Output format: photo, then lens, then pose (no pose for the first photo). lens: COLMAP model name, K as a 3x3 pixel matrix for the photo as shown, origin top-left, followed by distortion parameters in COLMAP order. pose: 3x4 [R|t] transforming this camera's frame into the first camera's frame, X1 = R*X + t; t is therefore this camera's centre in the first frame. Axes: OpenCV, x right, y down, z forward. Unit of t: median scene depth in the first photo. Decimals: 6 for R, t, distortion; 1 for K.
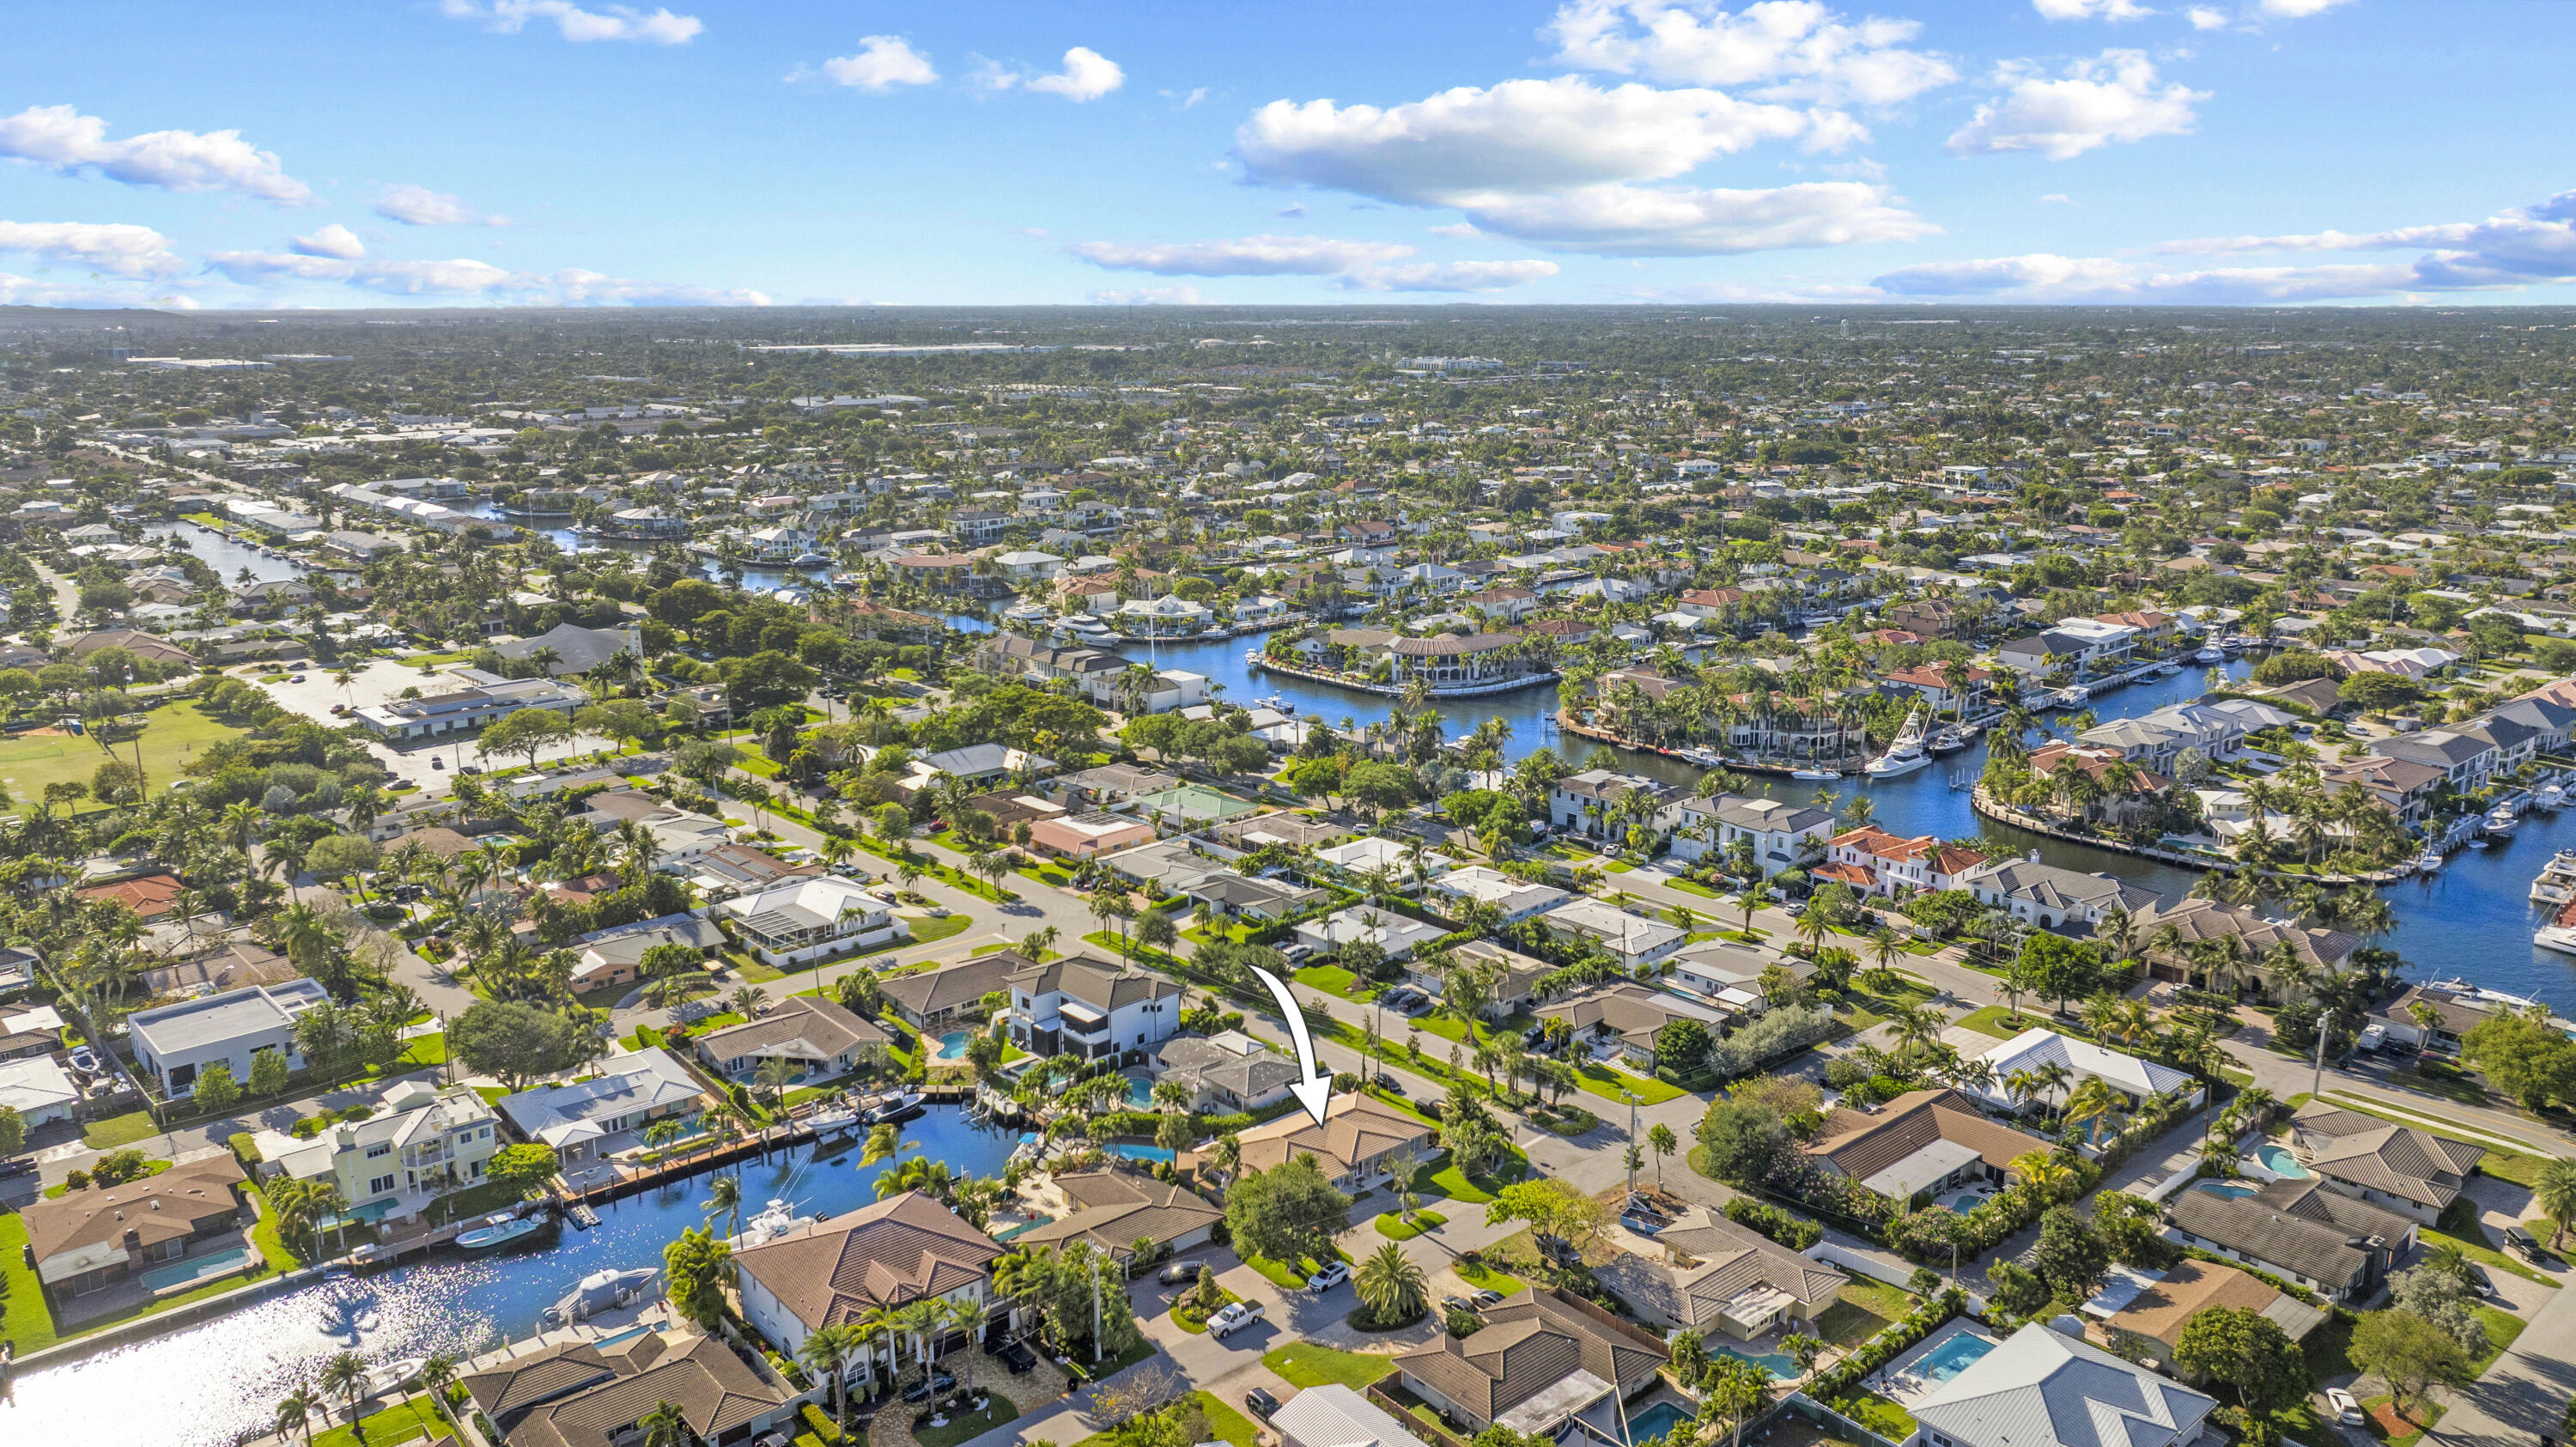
lens RADIAL K [[1818.8, 0, 1298.9], [0, 1818.8, 677.5], [0, 0, 1]] dist [-0.021979, -0.001538]
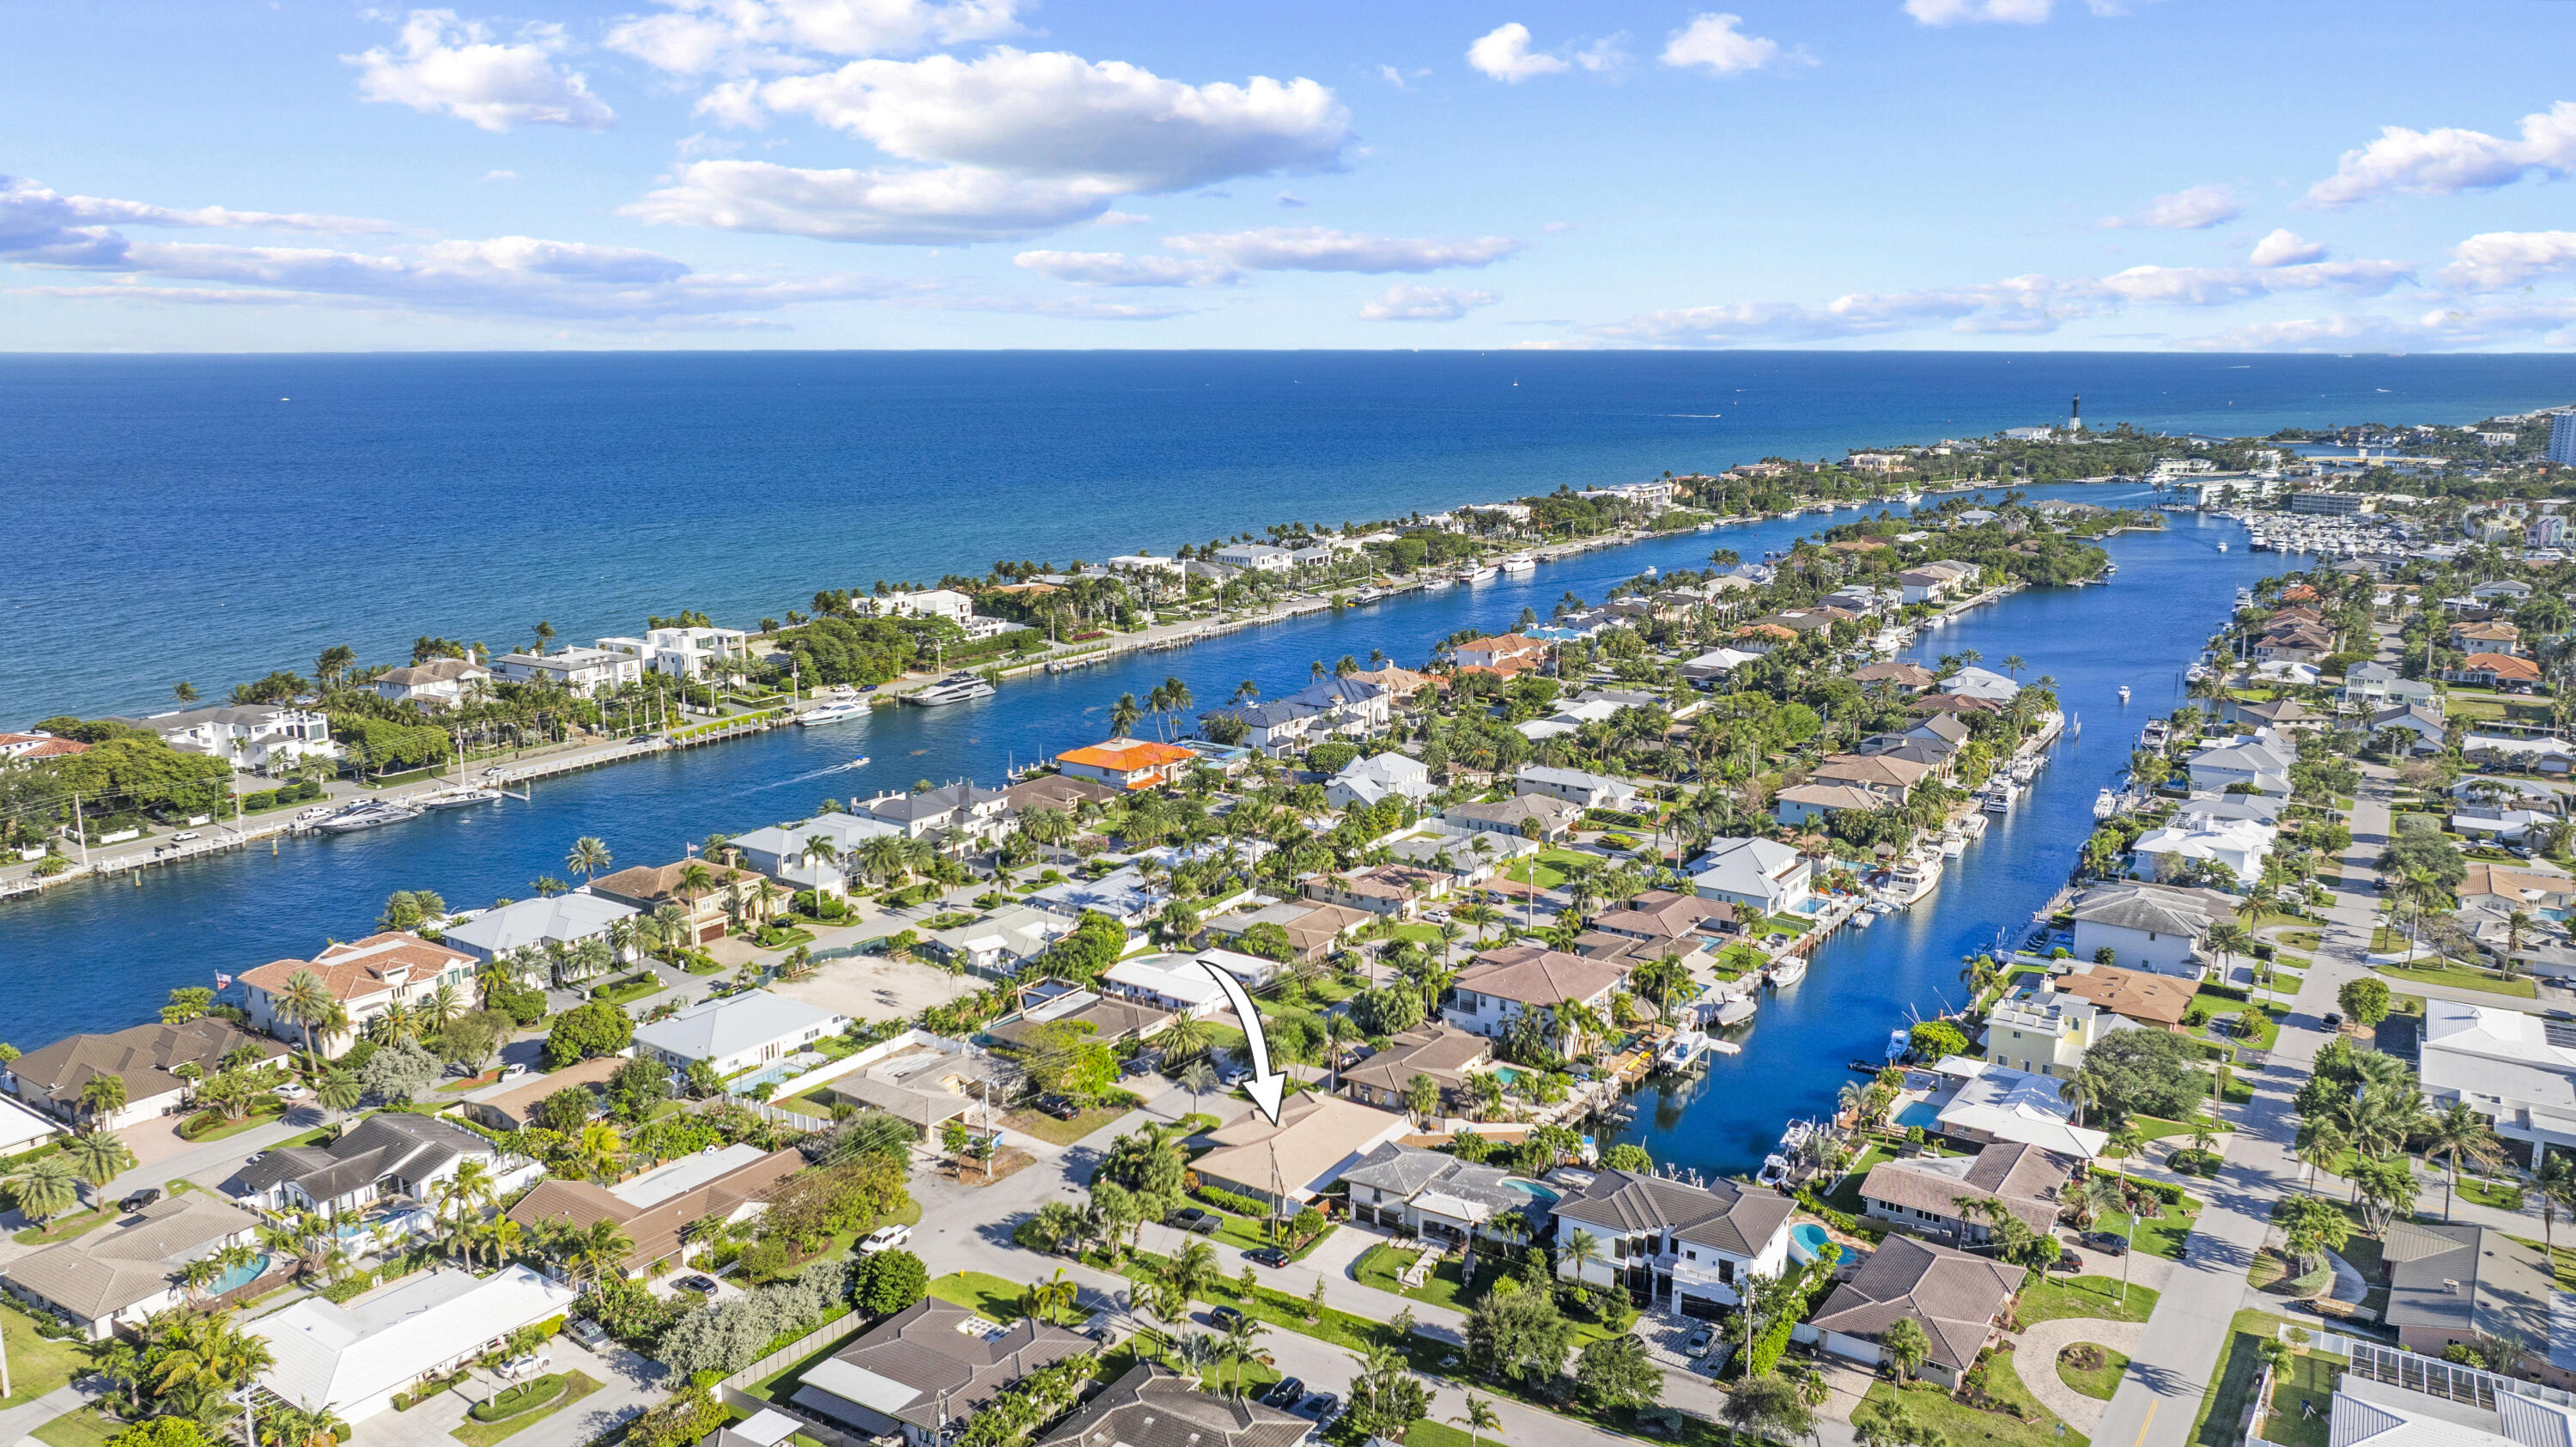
lens RADIAL K [[1880.5, 0, 1305.4], [0, 1880.5, 556.8], [0, 0, 1]] dist [-0.010056, -0.003827]
pose [[-0.965689, 0.030814, -0.257868, 0.202330], [-0.052331, 0.949480, 0.309434, -0.284671], [0.254376, 0.312312, -0.915289, 1.414303]]
